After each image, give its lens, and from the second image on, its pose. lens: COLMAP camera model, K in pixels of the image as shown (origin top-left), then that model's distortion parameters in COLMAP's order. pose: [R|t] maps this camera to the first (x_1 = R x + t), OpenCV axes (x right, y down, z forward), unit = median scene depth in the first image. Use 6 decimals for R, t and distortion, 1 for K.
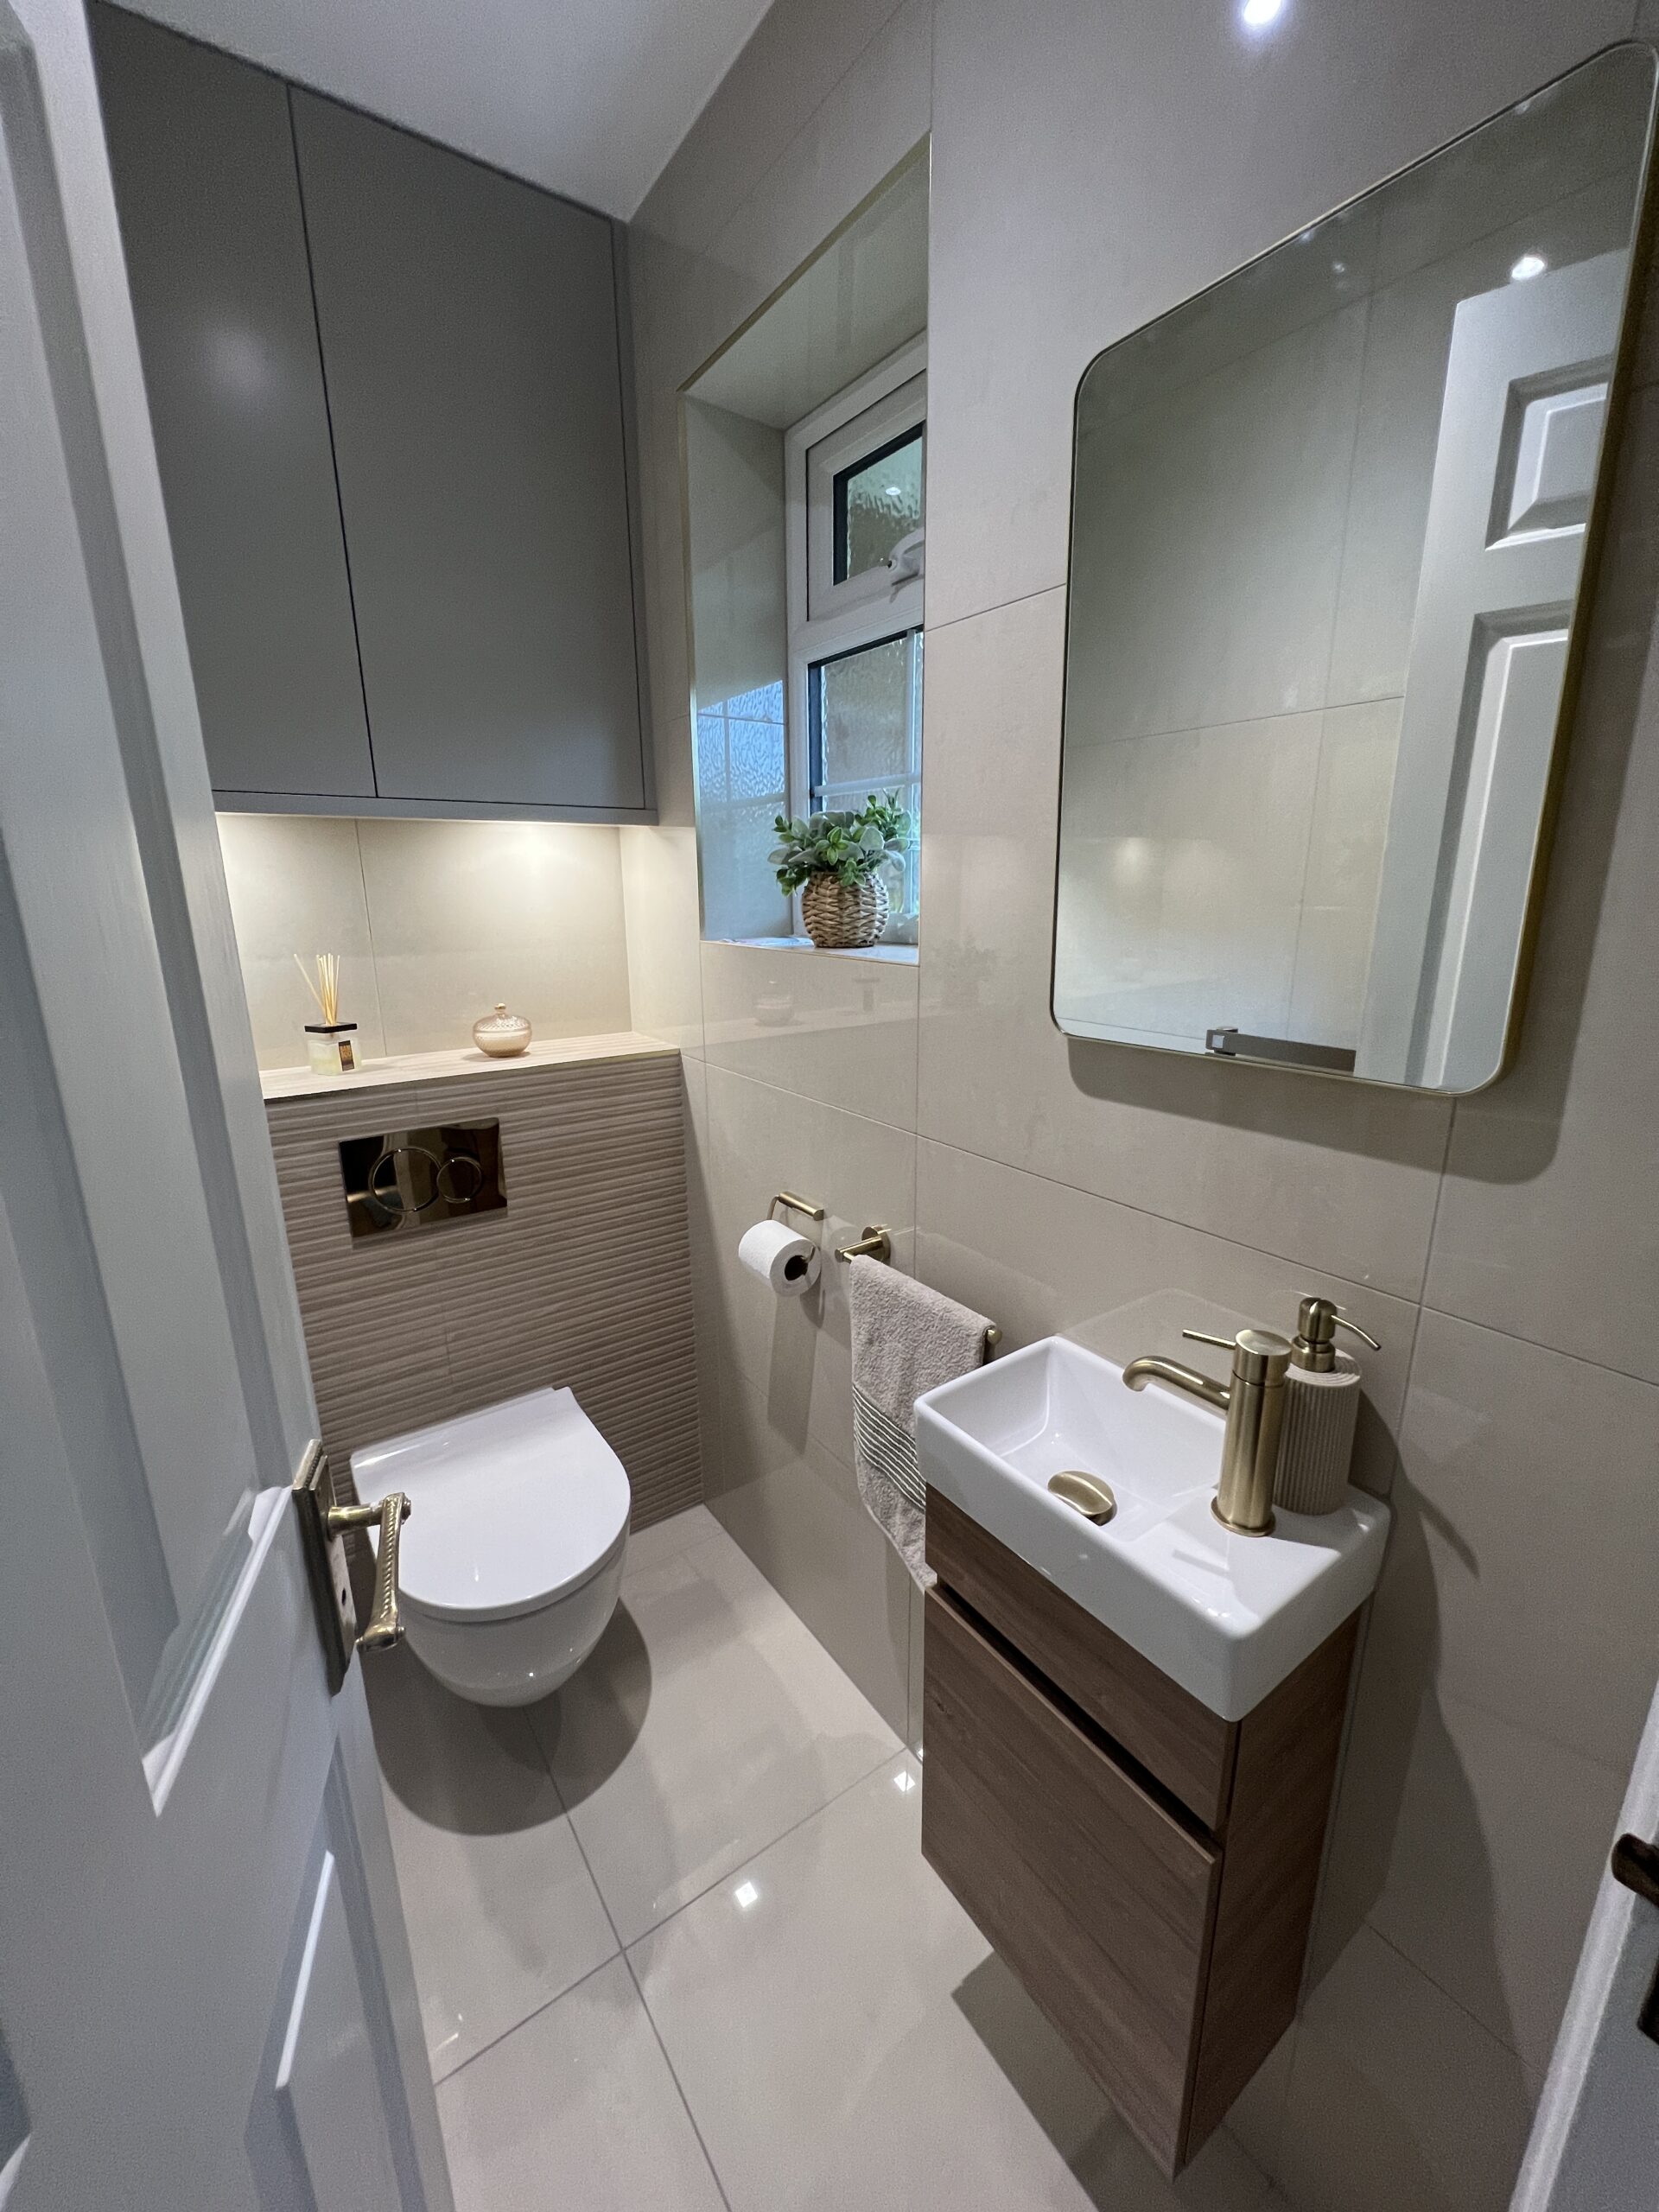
lens RADIAL K [[886.8, 0, 832.1], [0, 886.8, 1105.0], [0, 0, 1]] dist [0.002560, 0.000180]
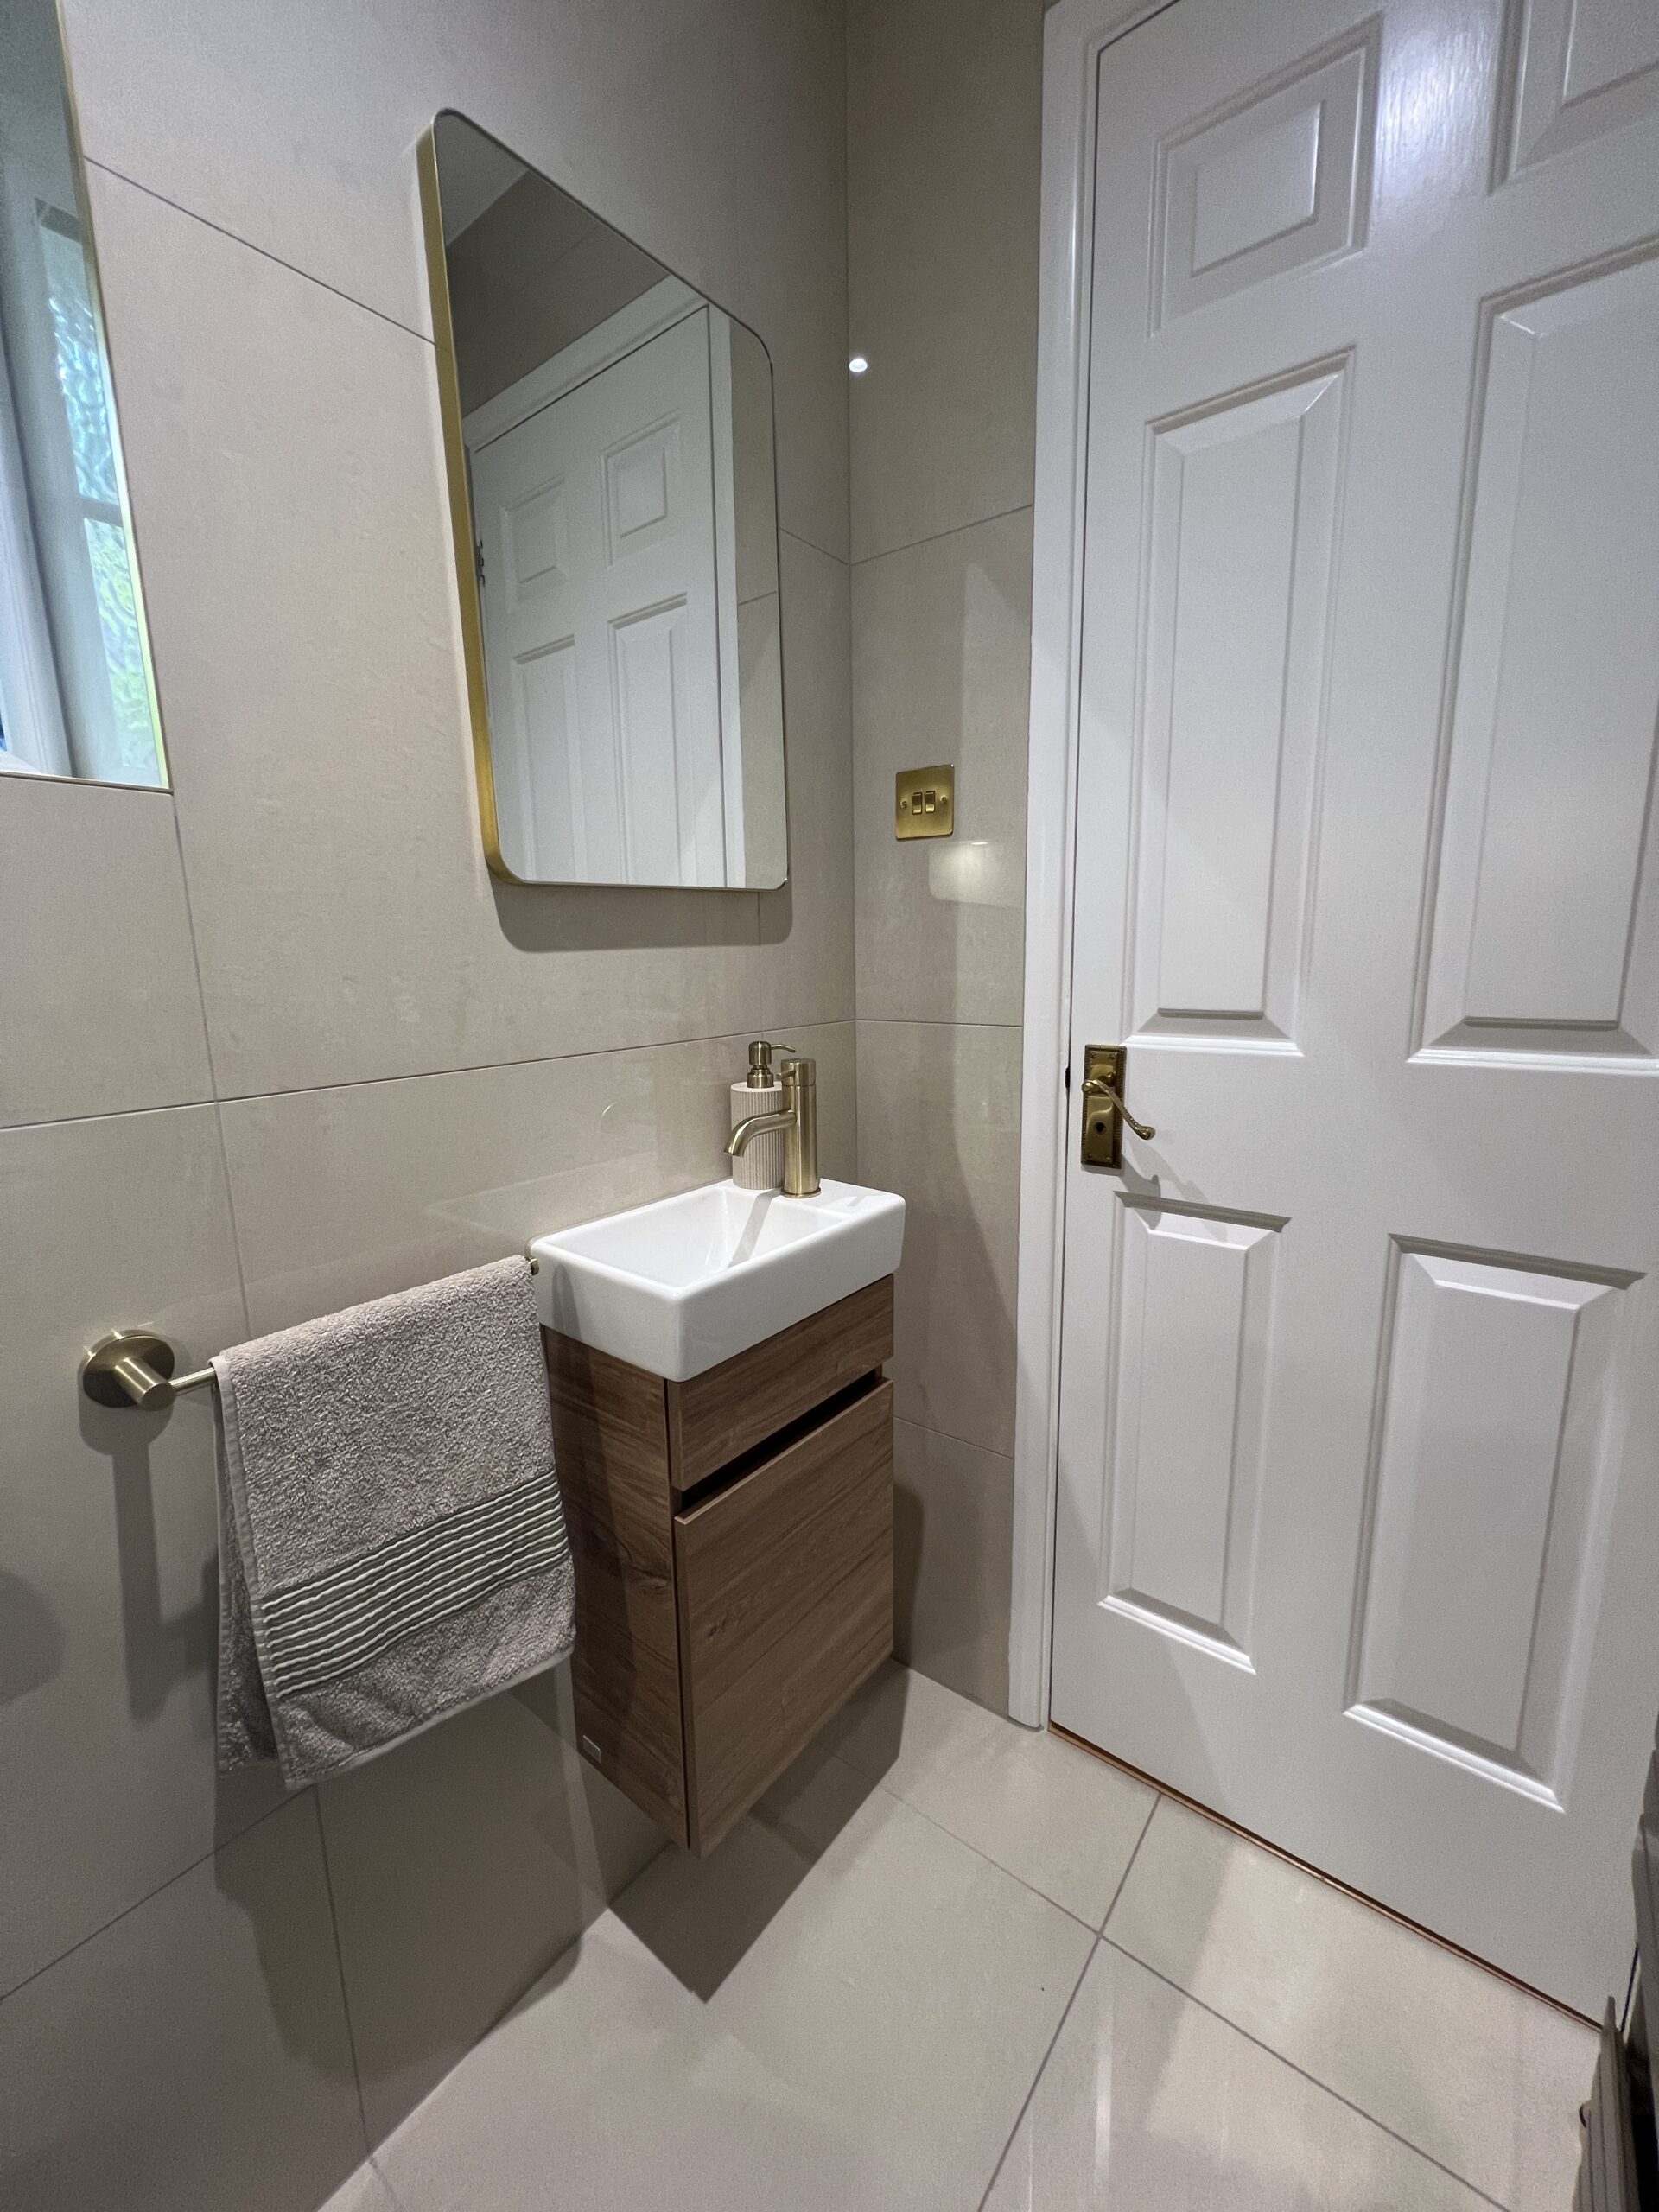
lens RADIAL K [[886.8, 0, 830.0], [0, 886.8, 1103.2], [0, 0, 1]] dist [0.002560, 0.000180]
pose [[-0.279624, -0.162397, 0.946276, -0.573137], [0.249870, 0.939320, 0.235039, -0.000716], [-0.927025, 0.302169, -0.222078, 0.787626]]
